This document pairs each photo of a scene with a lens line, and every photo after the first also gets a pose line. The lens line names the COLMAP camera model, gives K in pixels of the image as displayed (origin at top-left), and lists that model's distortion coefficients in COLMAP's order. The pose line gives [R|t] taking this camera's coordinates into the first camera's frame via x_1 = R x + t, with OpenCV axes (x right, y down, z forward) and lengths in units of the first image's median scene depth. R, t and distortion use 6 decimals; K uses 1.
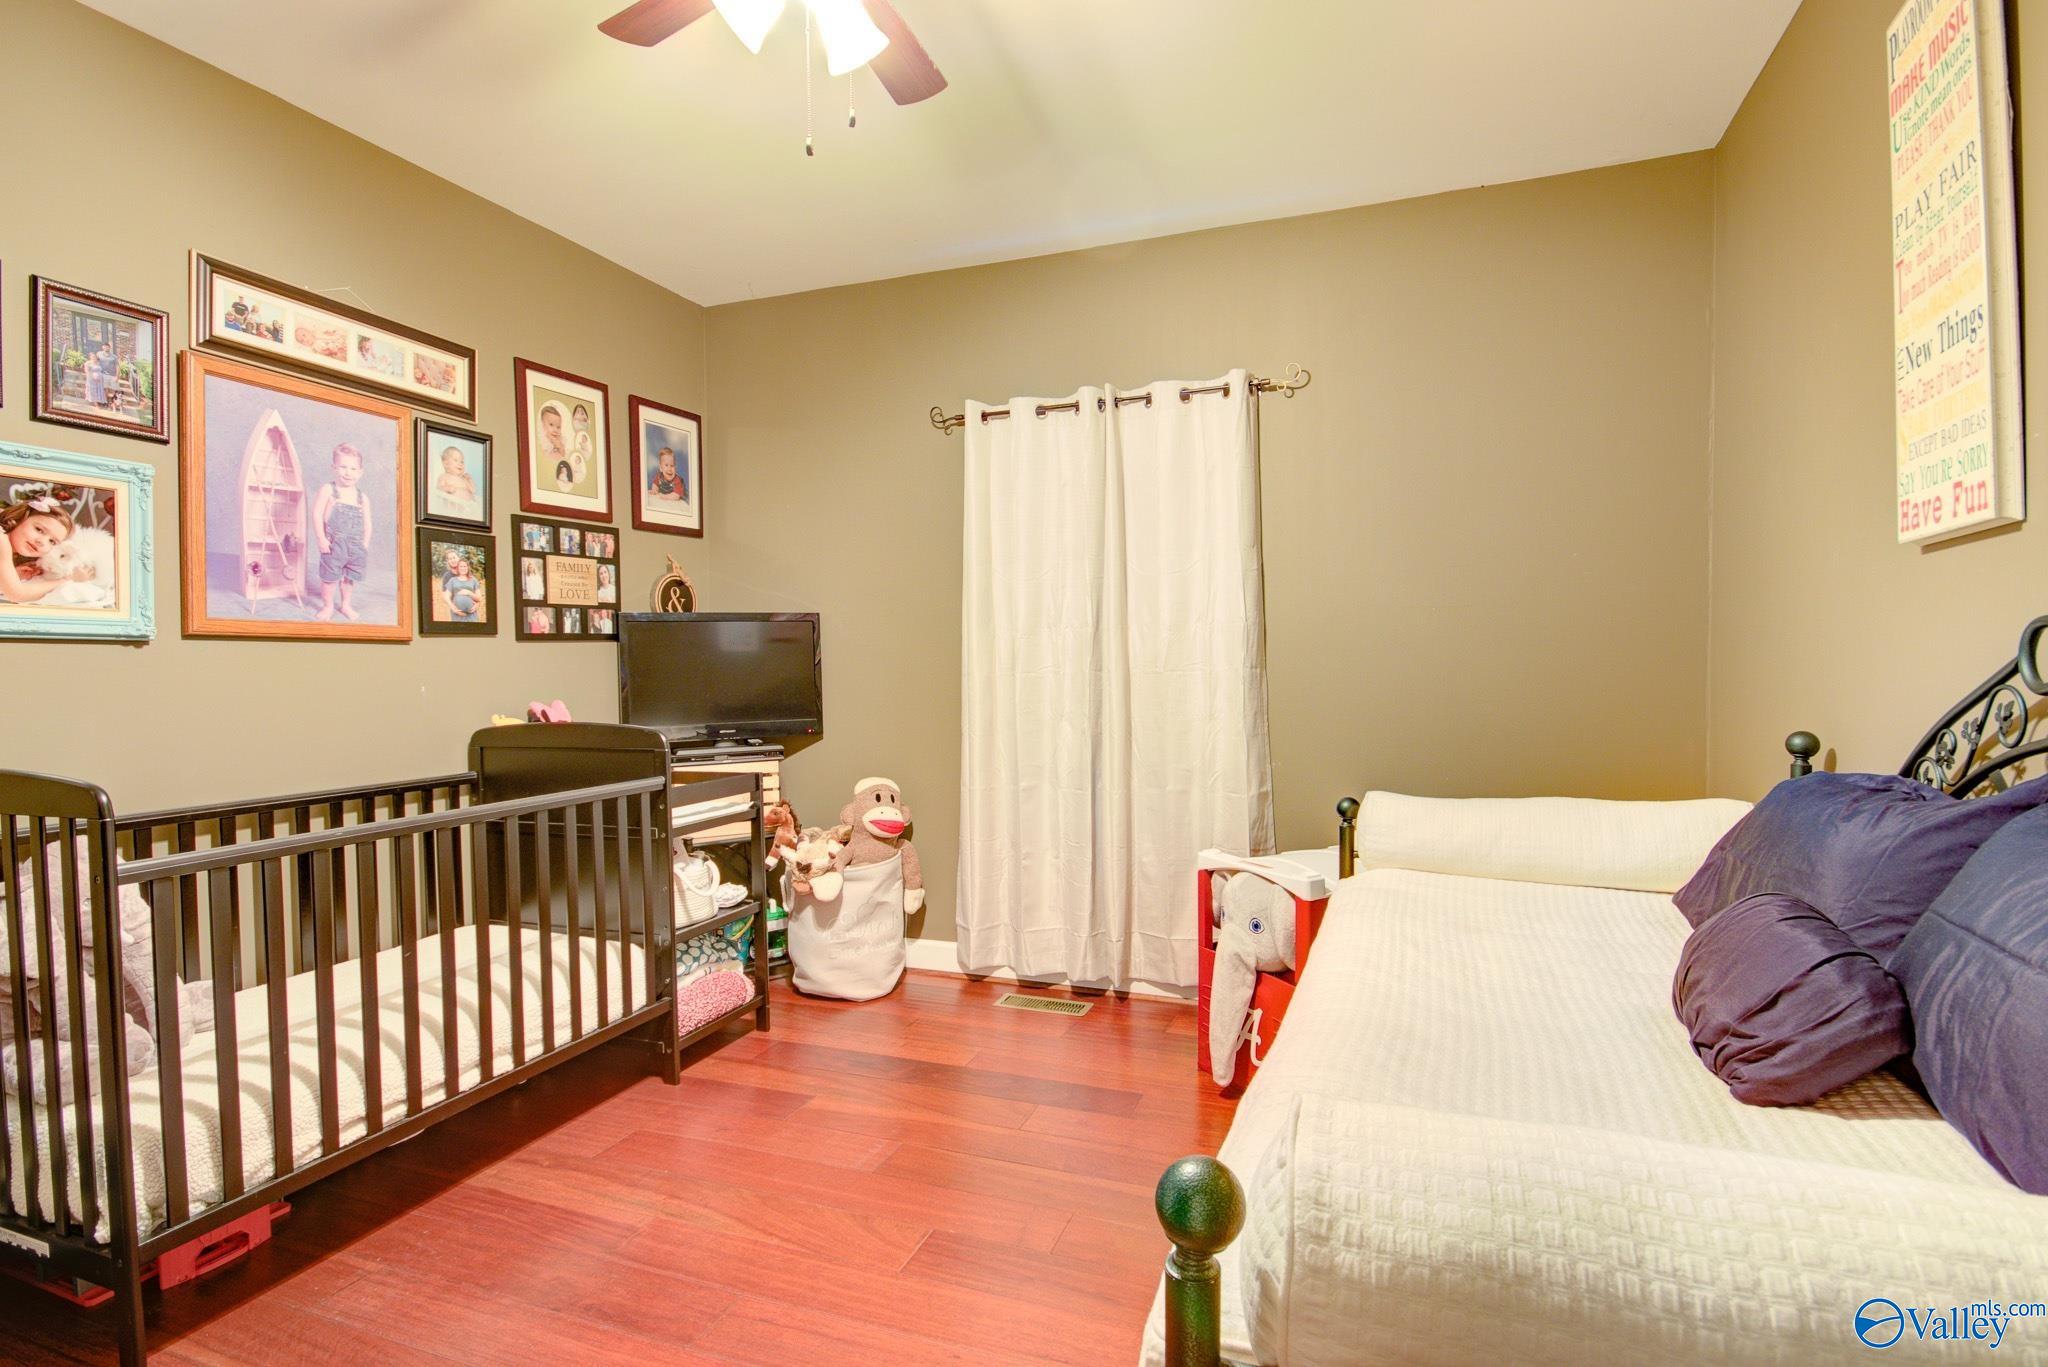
lens RADIAL K [[970.4, 0, 1065.5], [0, 970.4, 683.1], [0, 0, 1]] dist [-0.001156, -0.001290]
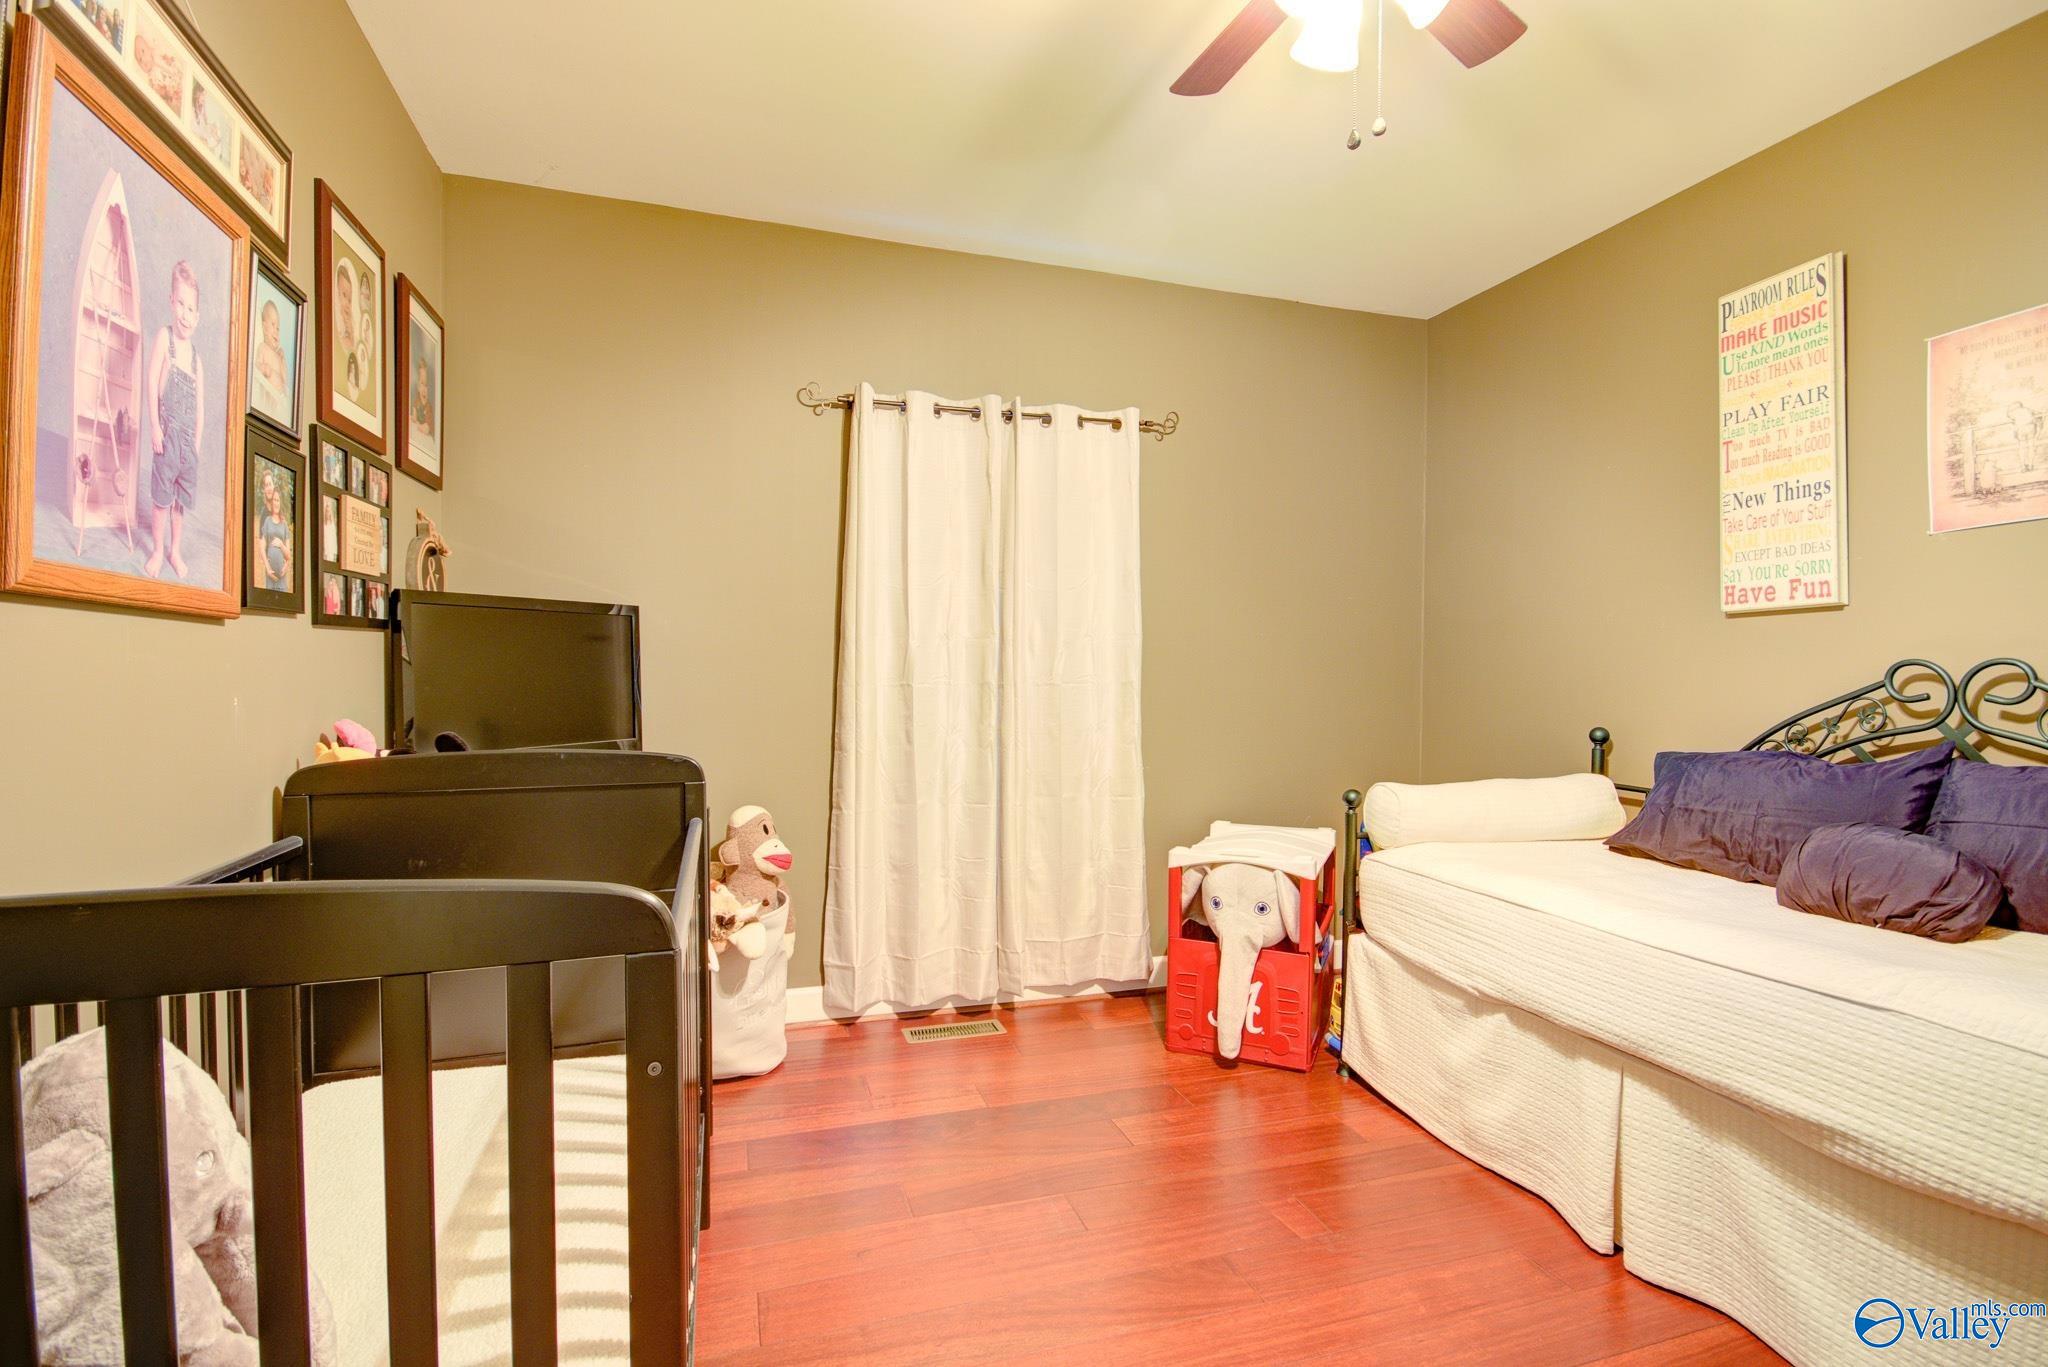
lens RADIAL K [[938.2, 0, 1024.0], [0, 938.2, 683.5], [0, 0, 1]] dist [0.014234, -0.014188]
pose [[0.800989, 0.009522, 0.598604, -0.611933], [-0.002575, 0.999919, -0.012459, 0.001091], [-0.598674, 0.008438, 0.800949, 0.252332]]
